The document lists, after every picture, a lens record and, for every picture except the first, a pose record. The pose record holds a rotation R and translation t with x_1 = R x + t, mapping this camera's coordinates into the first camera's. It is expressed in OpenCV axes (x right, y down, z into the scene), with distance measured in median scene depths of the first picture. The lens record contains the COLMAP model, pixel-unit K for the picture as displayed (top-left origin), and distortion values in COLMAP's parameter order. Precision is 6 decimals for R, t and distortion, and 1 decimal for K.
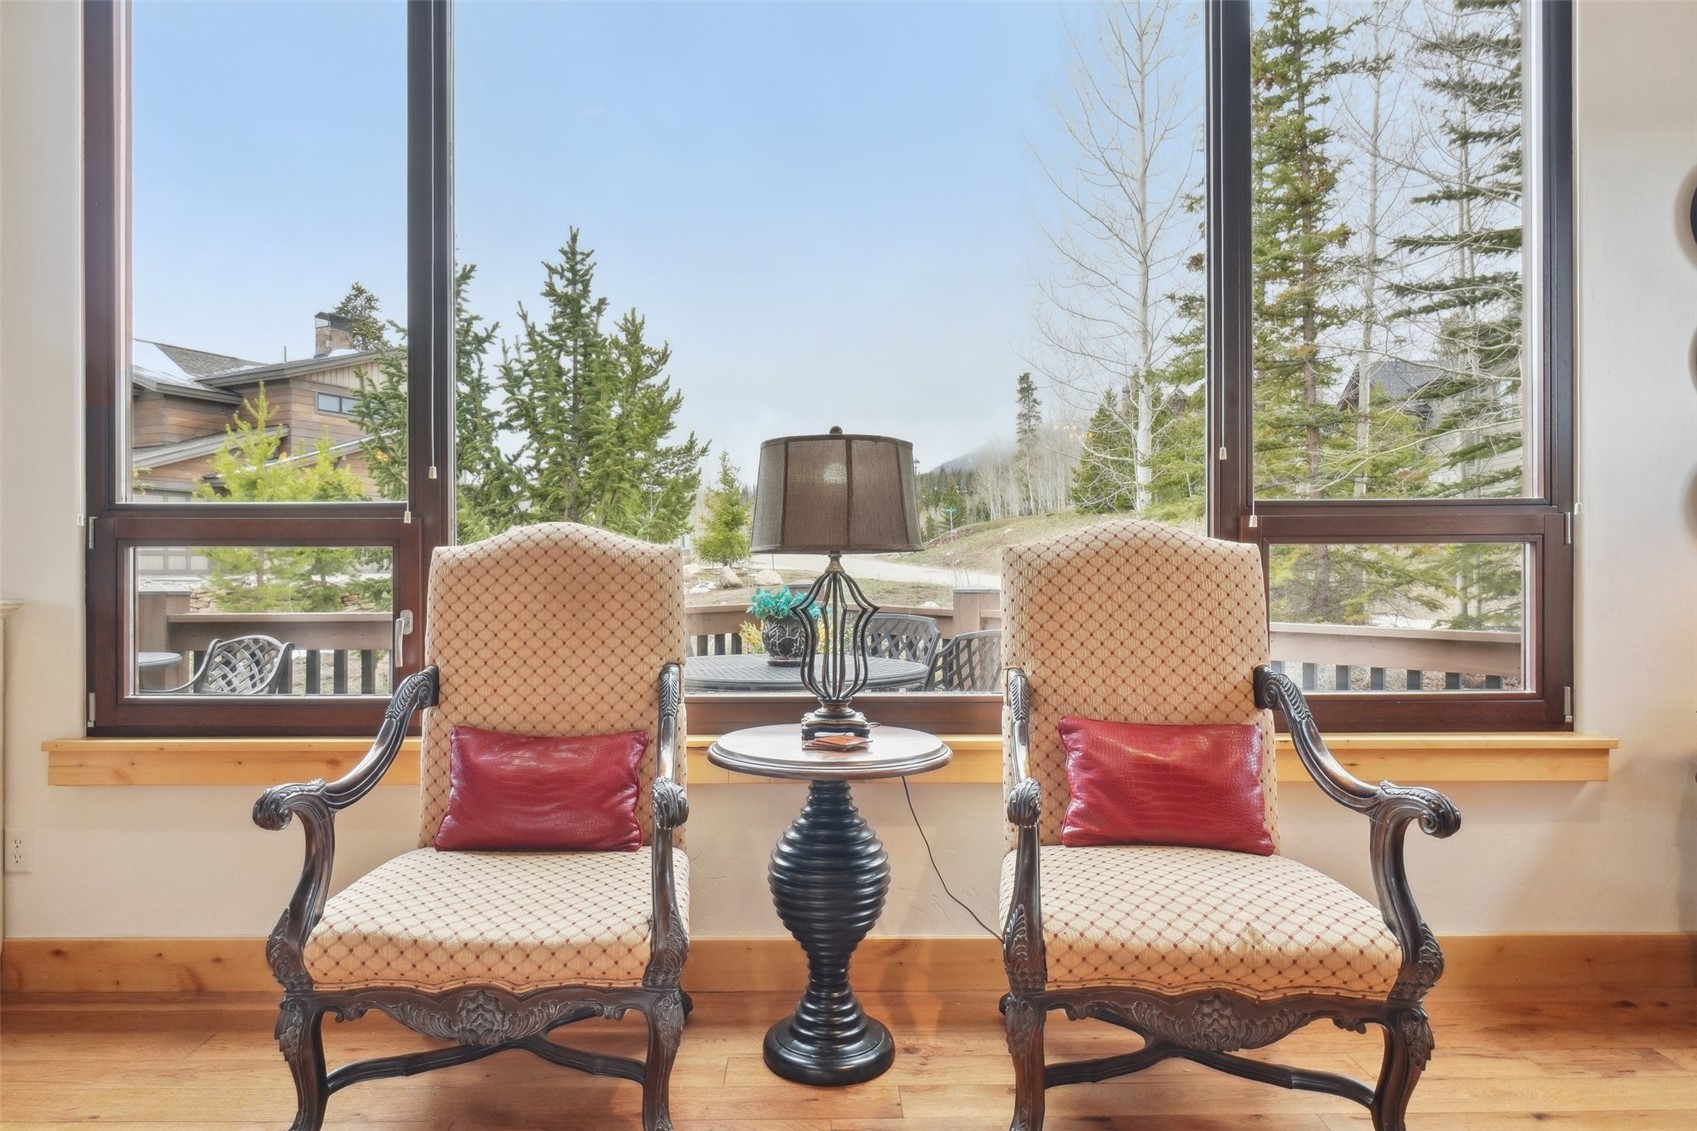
lens RADIAL K [[975.4, 0, 848.5], [0, 975.4, 565.5], [0, 0, 1]] dist [0.000601, 0.000064]
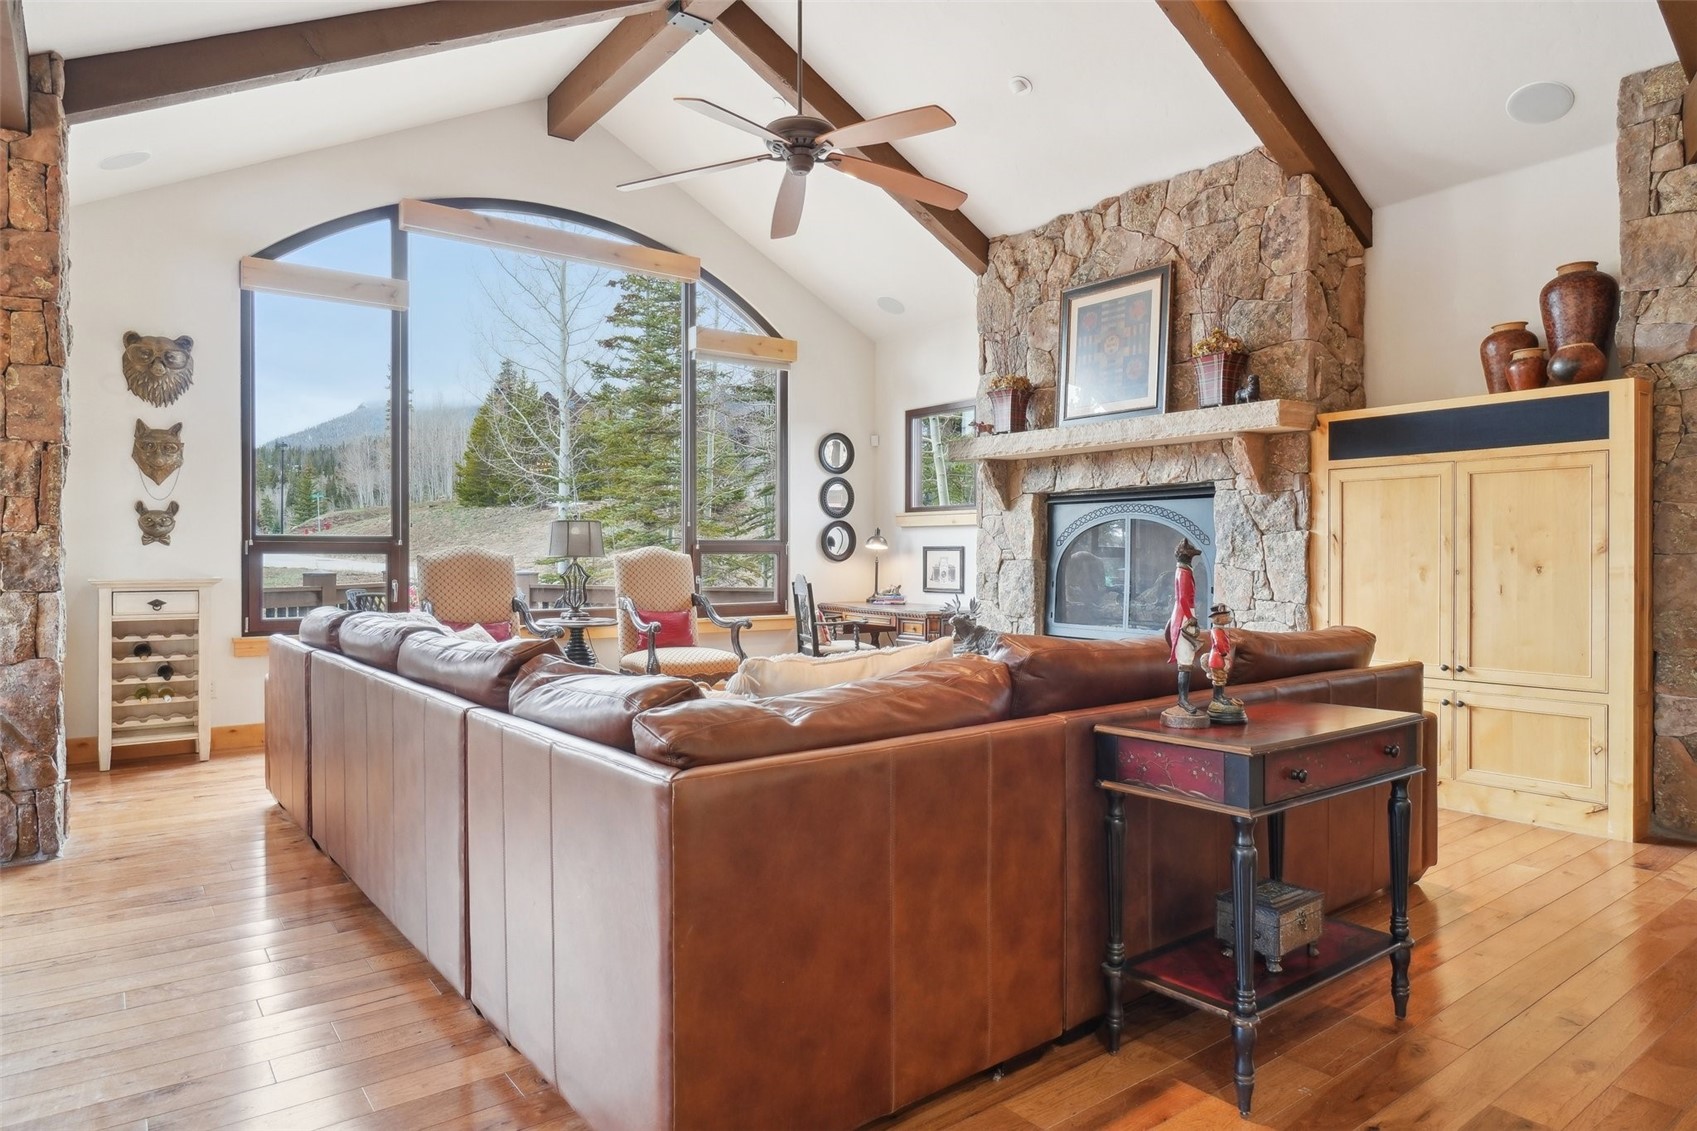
lens RADIAL K [[975.4, 0, 848.5], [0, 975.4, 565.5], [0, 0, 1]] dist [0.000601, 0.000064]
pose [[0.800988, -0.002155, 0.598677, -0.252313], [-0.005276, 0.999929, 0.010659, -0.005989], [-0.598658, -0.011696, 0.800920, -0.418851]]
